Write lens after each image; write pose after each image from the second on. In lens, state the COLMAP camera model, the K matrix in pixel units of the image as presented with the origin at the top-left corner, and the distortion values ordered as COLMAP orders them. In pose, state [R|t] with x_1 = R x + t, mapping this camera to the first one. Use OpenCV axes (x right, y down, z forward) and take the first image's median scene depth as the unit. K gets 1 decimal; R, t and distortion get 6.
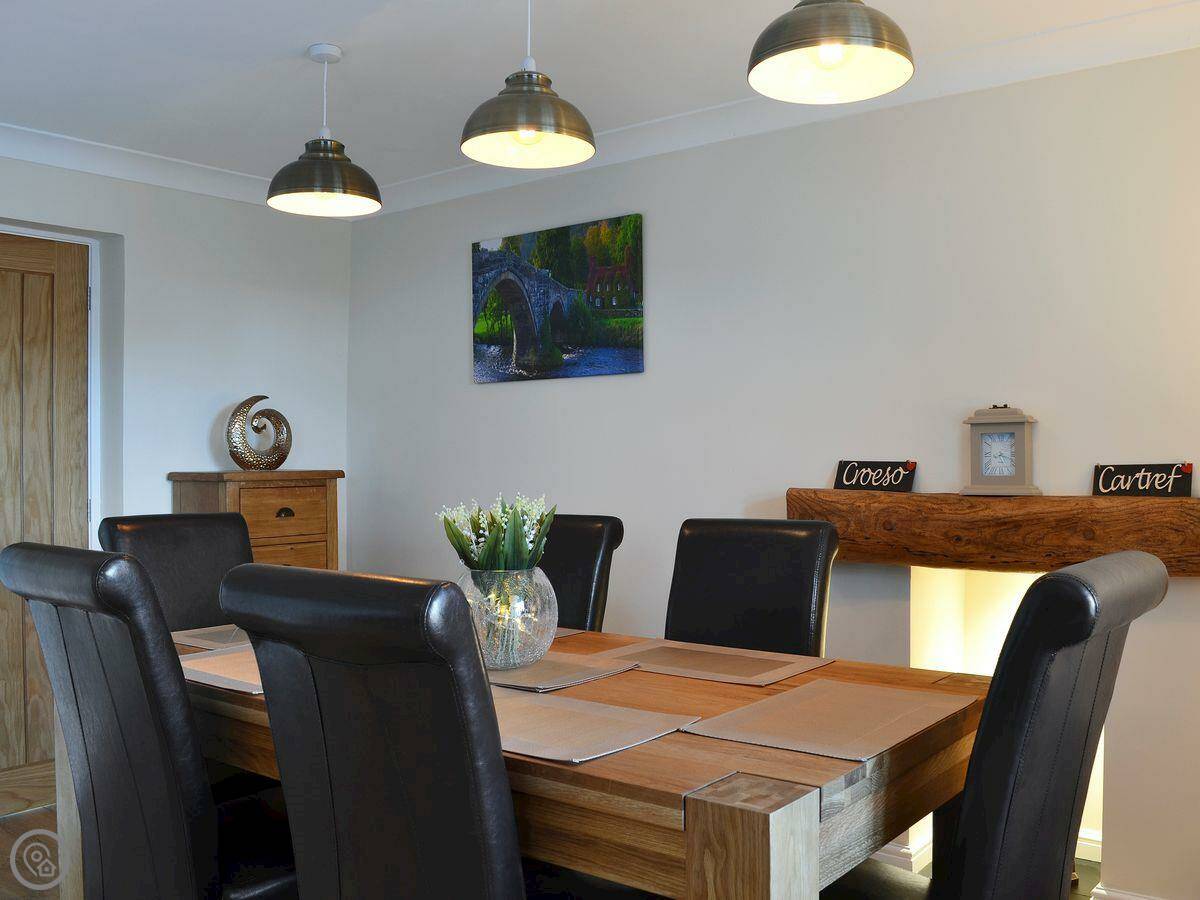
lens RADIAL K [[1102.7, 0, 607.8], [0, 1102.7, 454.0], [0, 0, 1]] dist [-0.037926, 0.000000]
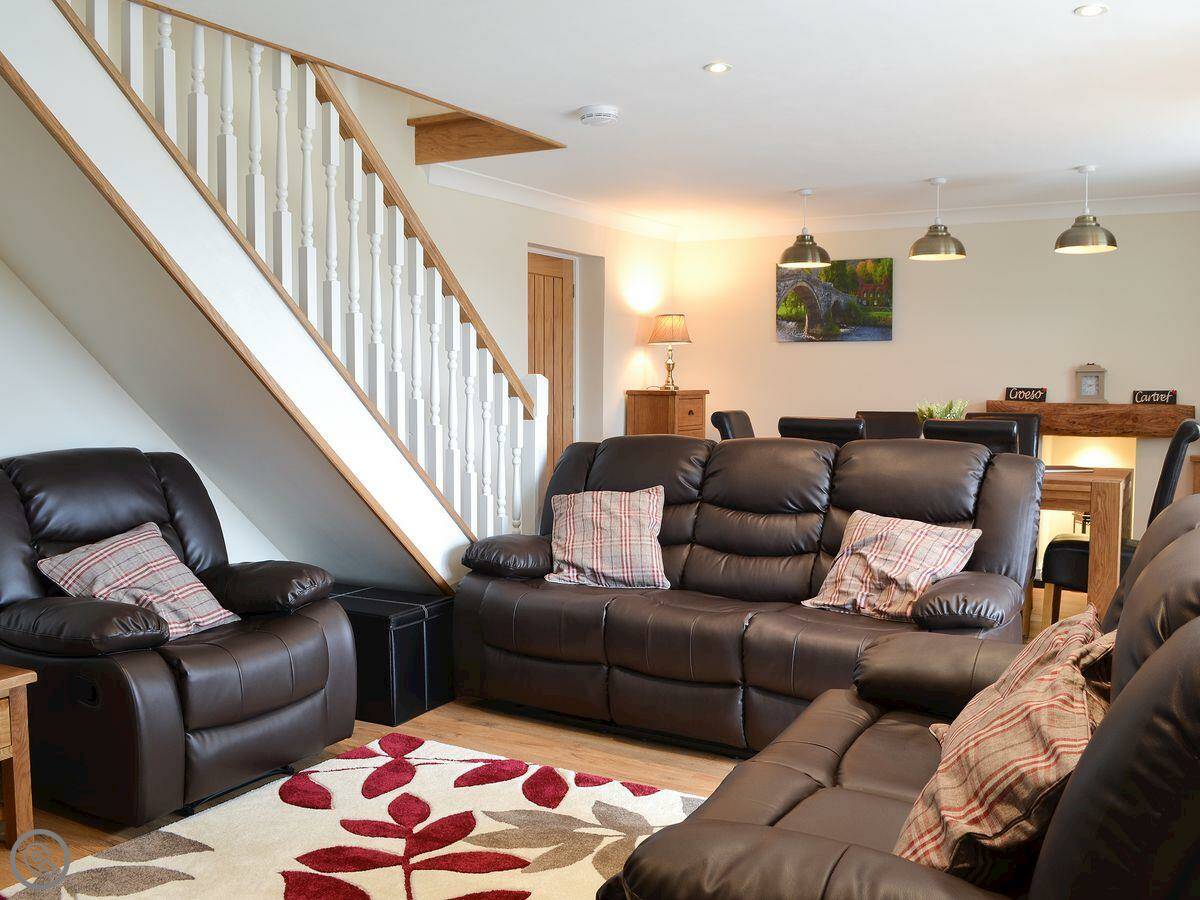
lens RADIAL K [[1102.7, 0, 592.7], [0, 1102.7, 446.4], [0, 0, 1]] dist [-0.037926, 0.000000]
pose [[0.990680, 0.002406, 0.136189, -0.864393], [-0.010808, 0.998080, 0.060992, -0.000597], [-0.135781, -0.061896, 0.988804, -0.978126]]
